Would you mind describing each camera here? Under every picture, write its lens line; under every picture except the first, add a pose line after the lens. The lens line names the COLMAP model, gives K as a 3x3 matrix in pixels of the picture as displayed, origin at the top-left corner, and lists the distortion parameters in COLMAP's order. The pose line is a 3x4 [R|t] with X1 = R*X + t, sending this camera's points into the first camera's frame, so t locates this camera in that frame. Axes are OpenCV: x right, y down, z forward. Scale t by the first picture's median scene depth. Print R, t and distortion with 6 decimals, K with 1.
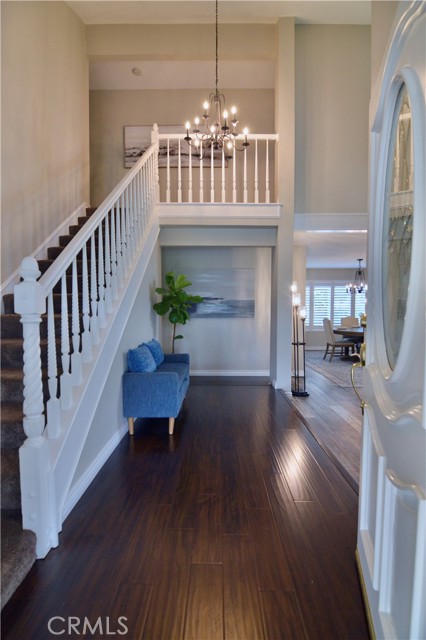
lens RADIAL K [[316.5, 0, 215.2], [0, 316.5, 321.0], [0, 0, 1]] dist [-0.010325, -0.009660]
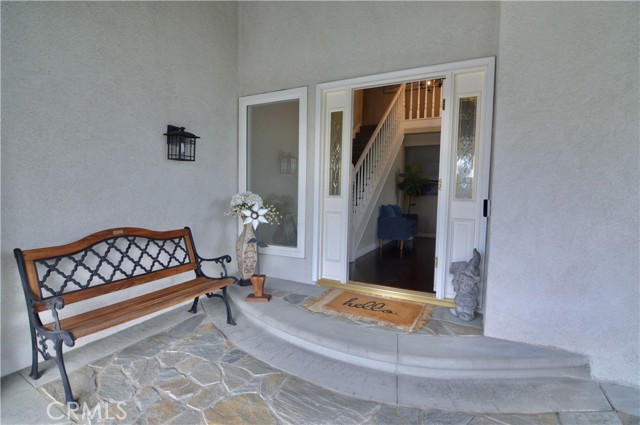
lens RADIAL K [[316.5, 0, 318.2], [0, 316.5, 212.0], [0, 0, 1]] dist [-0.010325, -0.009660]
pose [[0.892195, 0.048963, -0.448989, 0.174277], [-0.040629, 0.998777, 0.028182, 0.062664], [0.449820, -0.006902, 0.893093, -0.630670]]
